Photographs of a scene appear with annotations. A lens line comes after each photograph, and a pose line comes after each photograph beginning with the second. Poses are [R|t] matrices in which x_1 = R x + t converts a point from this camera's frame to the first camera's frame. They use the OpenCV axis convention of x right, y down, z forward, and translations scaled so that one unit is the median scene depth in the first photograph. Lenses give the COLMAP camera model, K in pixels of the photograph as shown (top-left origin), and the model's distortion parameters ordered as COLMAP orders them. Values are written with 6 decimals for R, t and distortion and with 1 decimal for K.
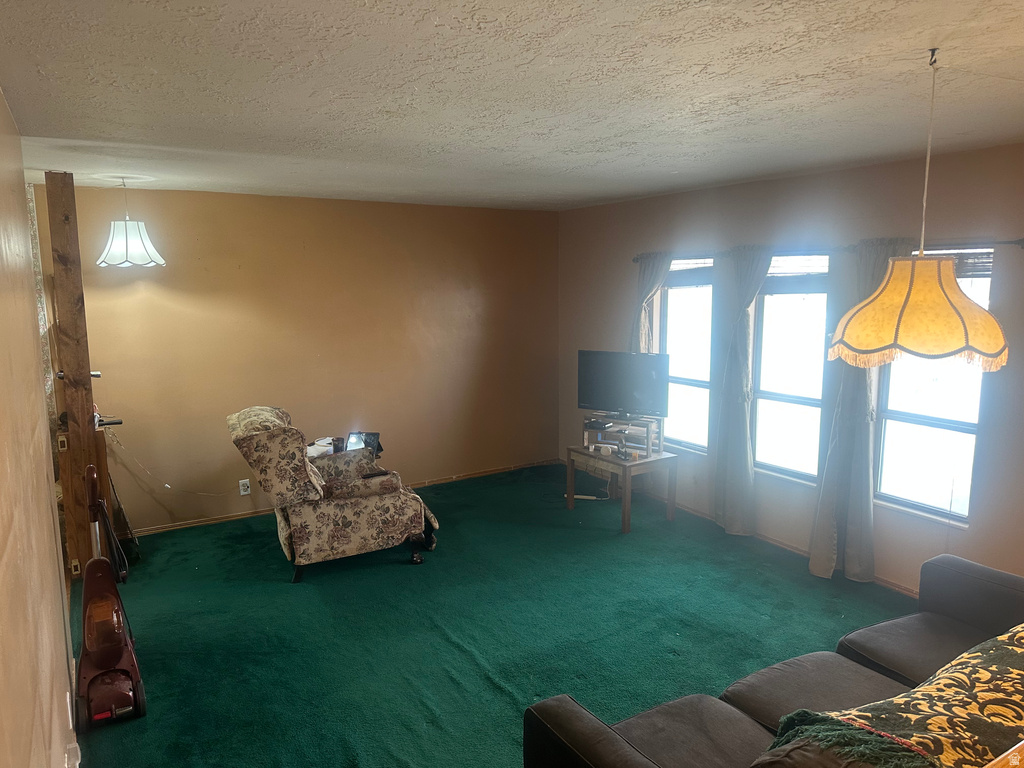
lens RADIAL K [[729.4, 0, 548.3], [0, 729.4, 390.1], [0, 0, 1]] dist [0.055376, -0.068115]
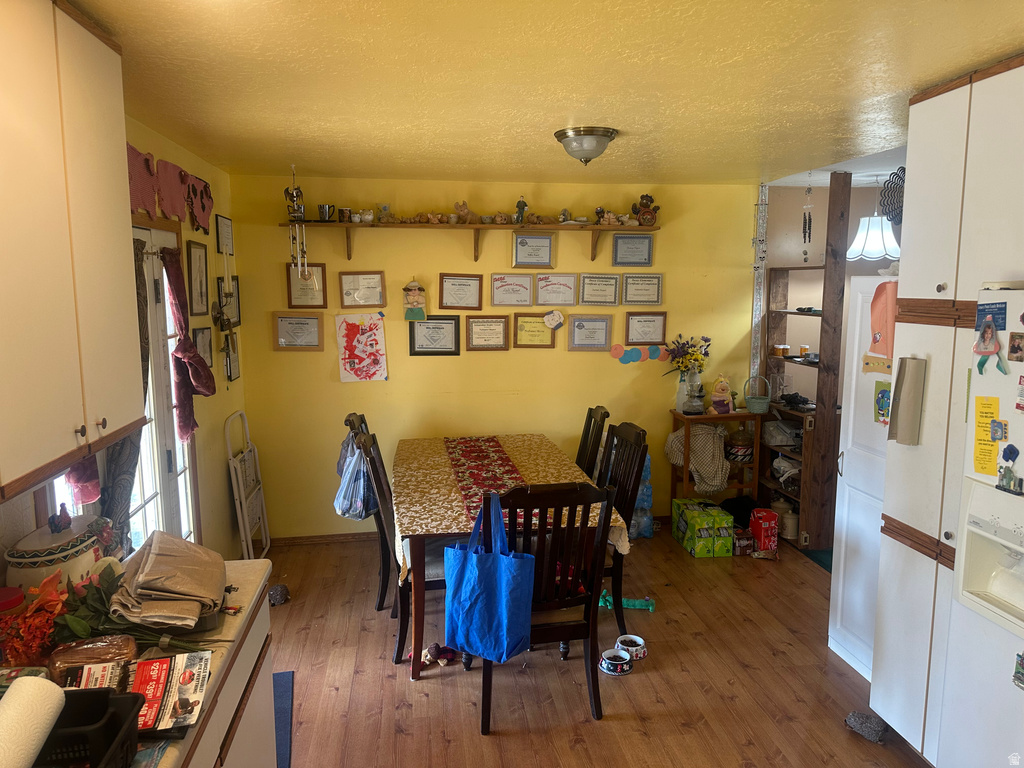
lens RADIAL K [[729.4, 0, 517.9], [0, 729.4, 383.1], [0, 0, 1]] dist [0.055376, -0.068115]
pose [[0.901676, 0.057897, -0.428519, -0.568798], [-0.063945, 0.997953, 0.000280, 0.039590], [0.427659, 0.027149, 0.903533, -0.159639]]
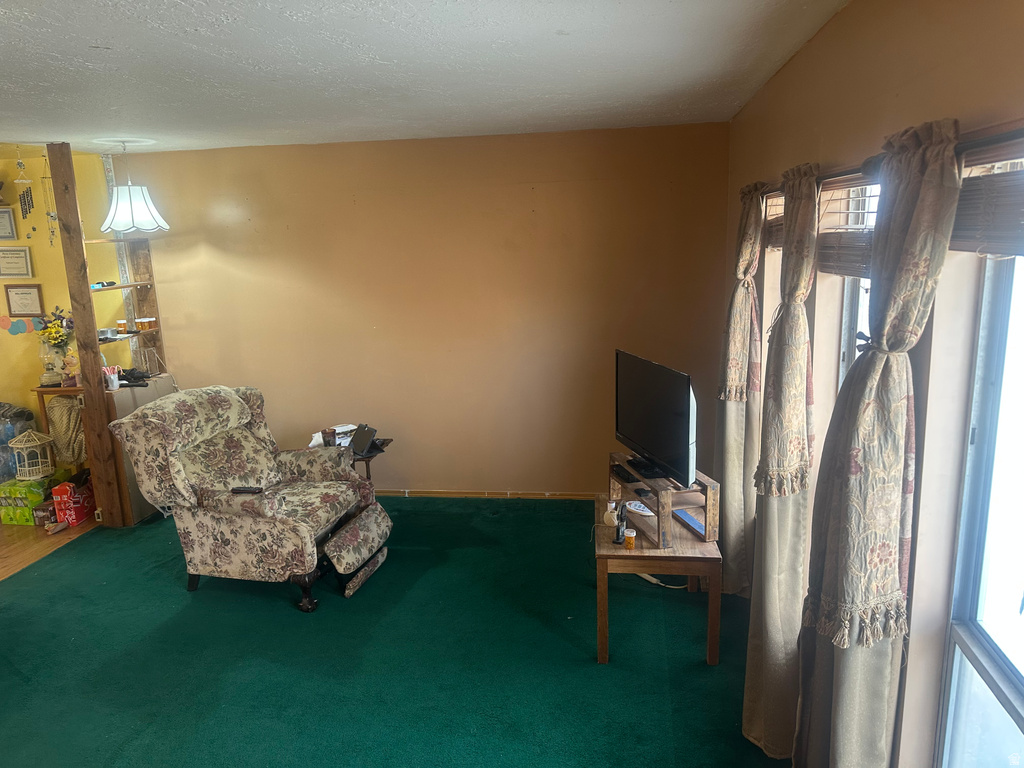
lens RADIAL K [[729.4, 0, 513.4], [0, 729.4, 383.5], [0, 0, 1]] dist [0.055376, -0.068115]
pose [[0.738461, 0.122173, -0.663136, 0.501059], [-0.074442, 0.992209, 0.099902, -0.103731], [0.670174, -0.024409, 0.741802, 0.606324]]
